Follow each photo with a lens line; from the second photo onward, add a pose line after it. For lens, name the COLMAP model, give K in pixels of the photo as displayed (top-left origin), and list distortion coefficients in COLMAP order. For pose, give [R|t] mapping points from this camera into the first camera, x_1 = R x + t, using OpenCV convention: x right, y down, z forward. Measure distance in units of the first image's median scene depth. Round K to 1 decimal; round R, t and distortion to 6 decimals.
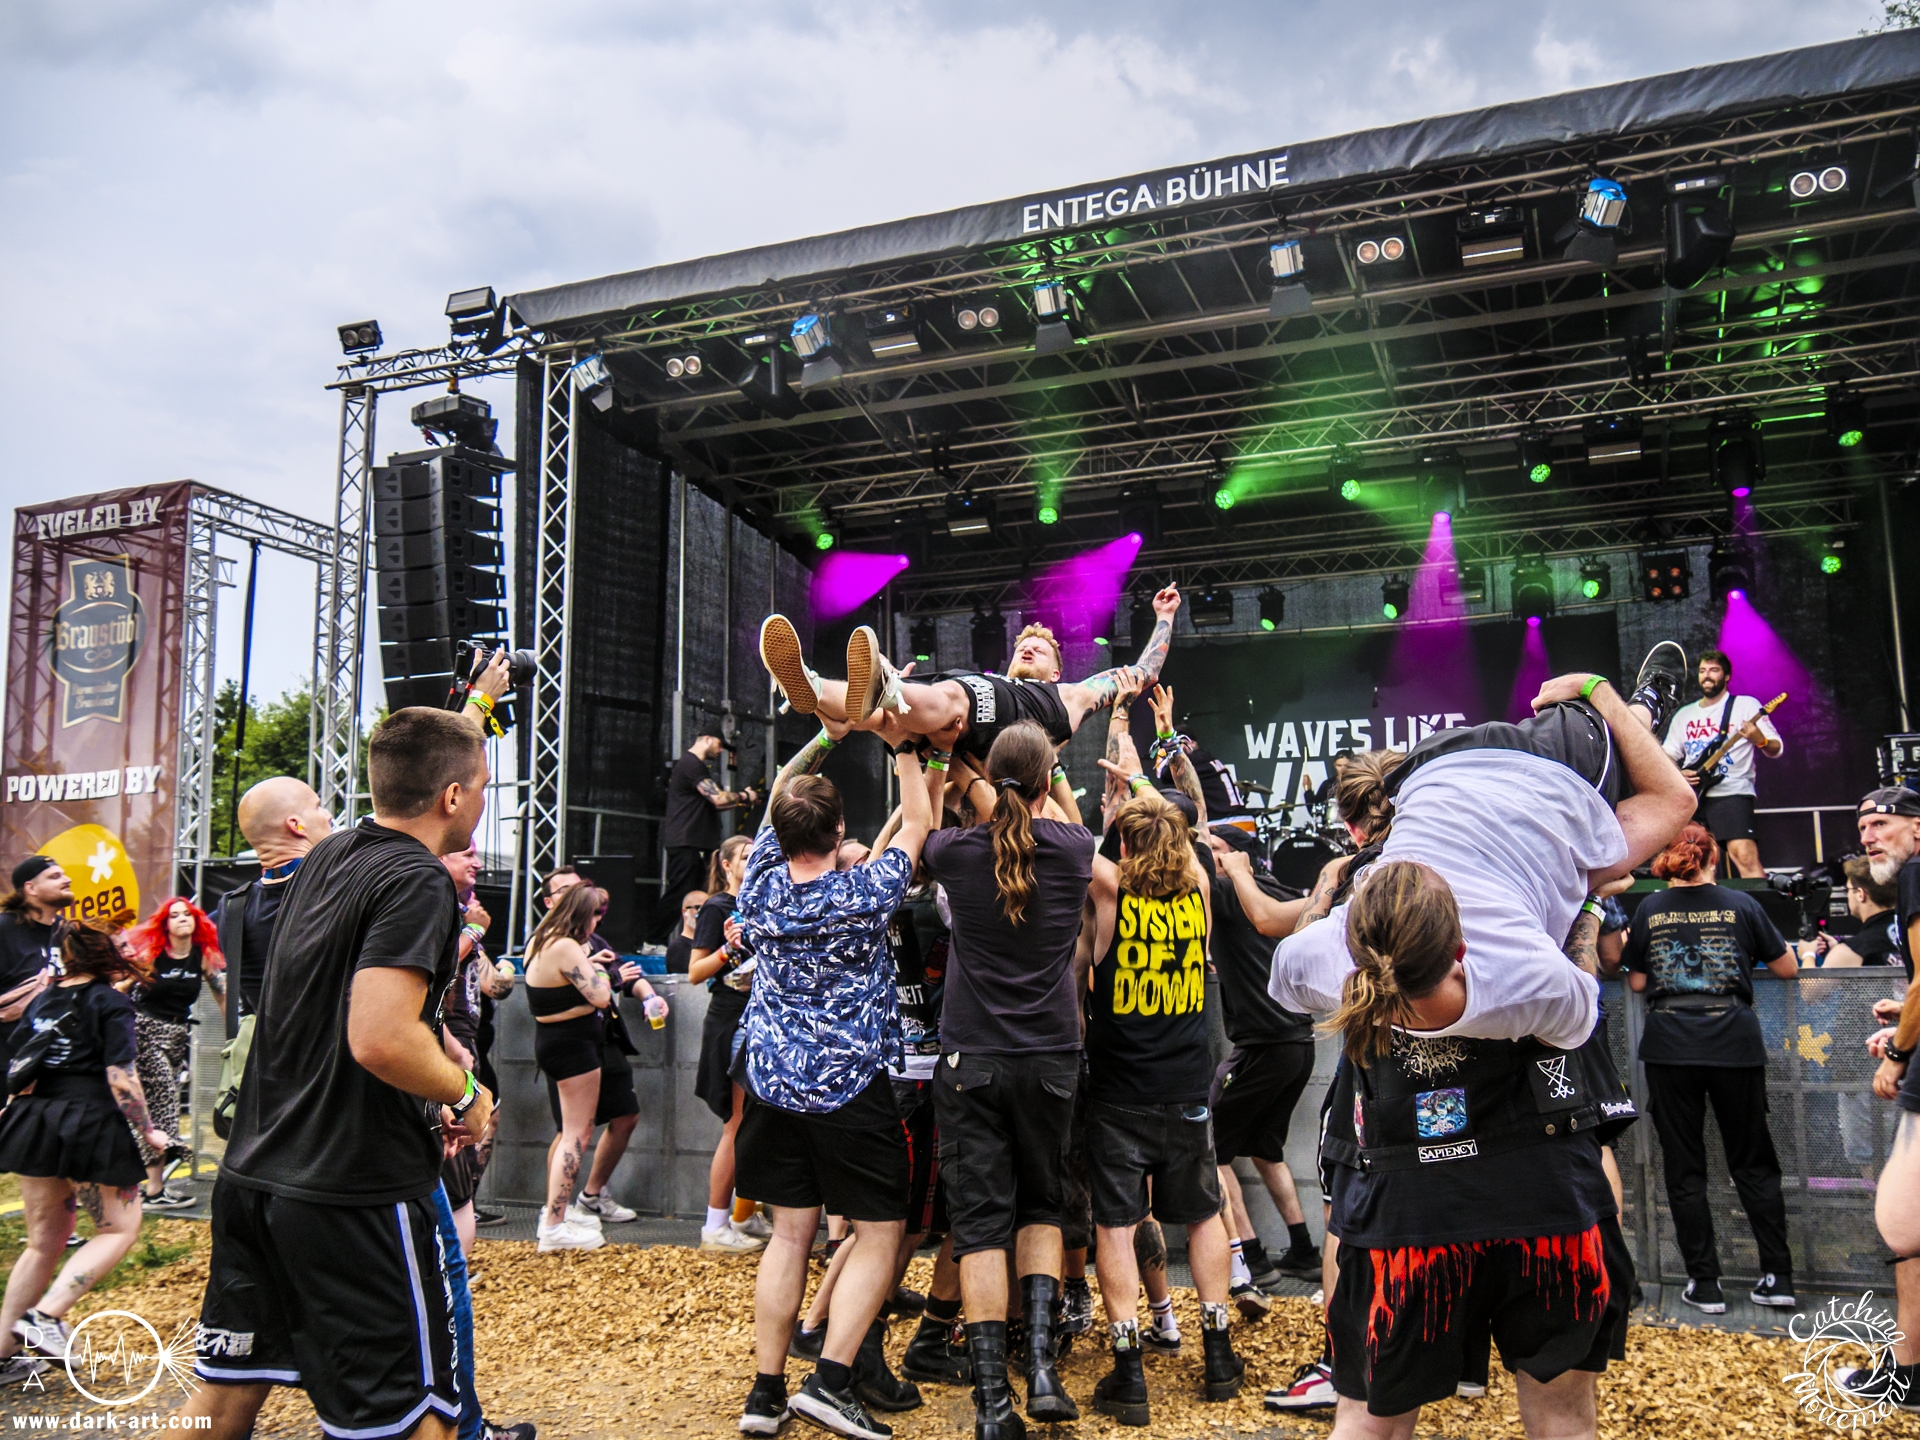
lens RADIAL K [[1737.9, 0, 928.6], [0, 1737.9, 734.9], [0, 0, 1]] dist [-0.043099, 0.028121]
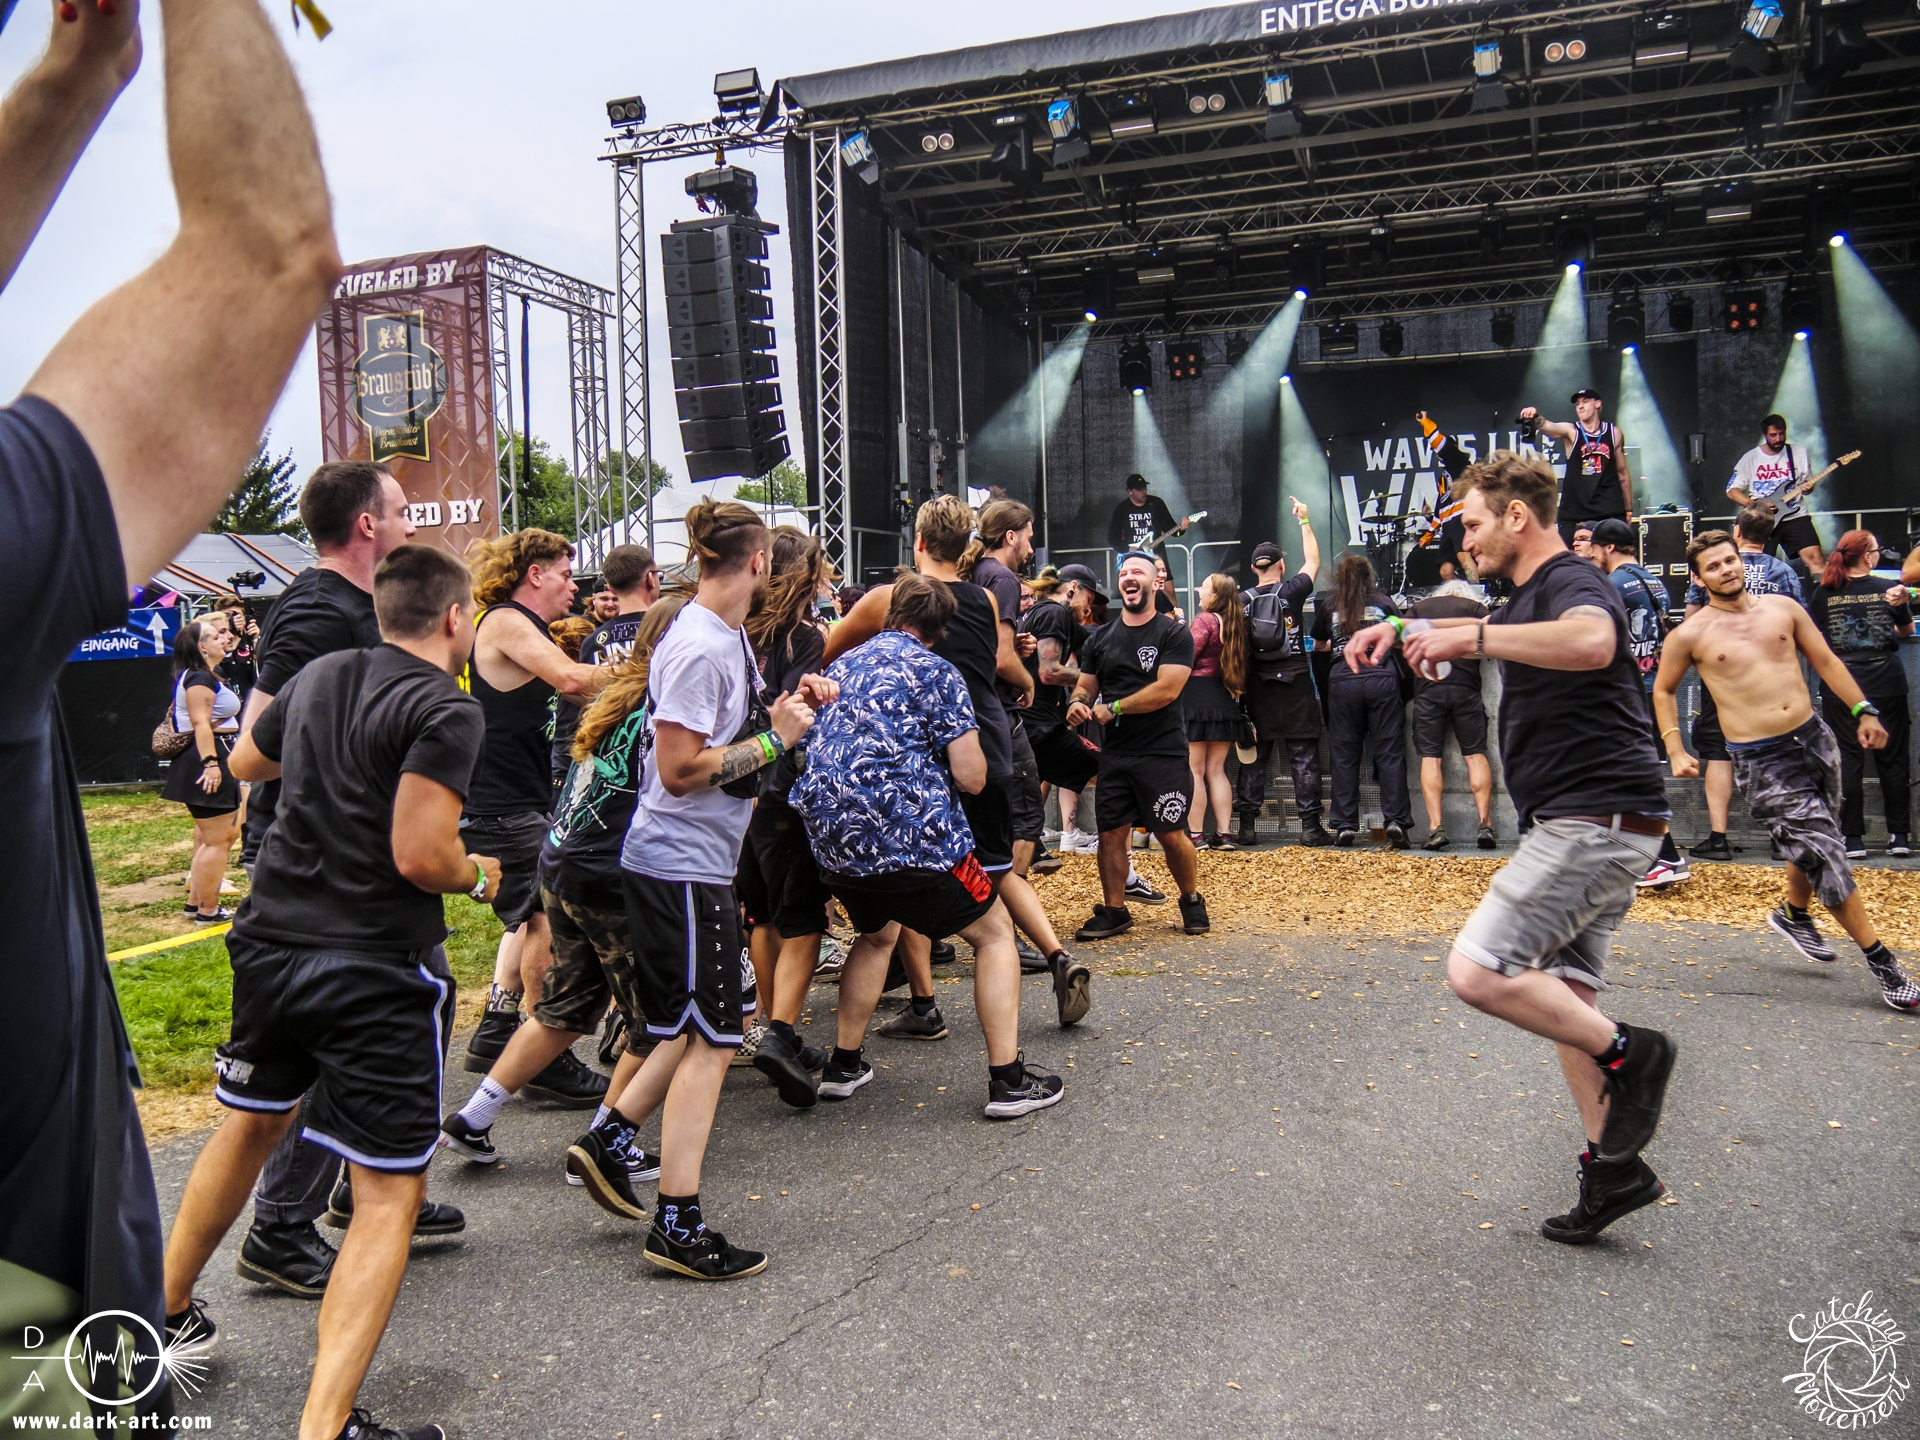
lens RADIAL K [[1737.9, 0, 911.0], [0, 1737.9, 769.8], [0, 0, 1]] dist [-0.043099, 0.028121]
pose [[0.999425, -0.023768, 0.024188, -0.185406], [0.018676, 0.981134, 0.192424, -0.022272], [-0.028305, -0.191861, 0.981014, -0.202999]]
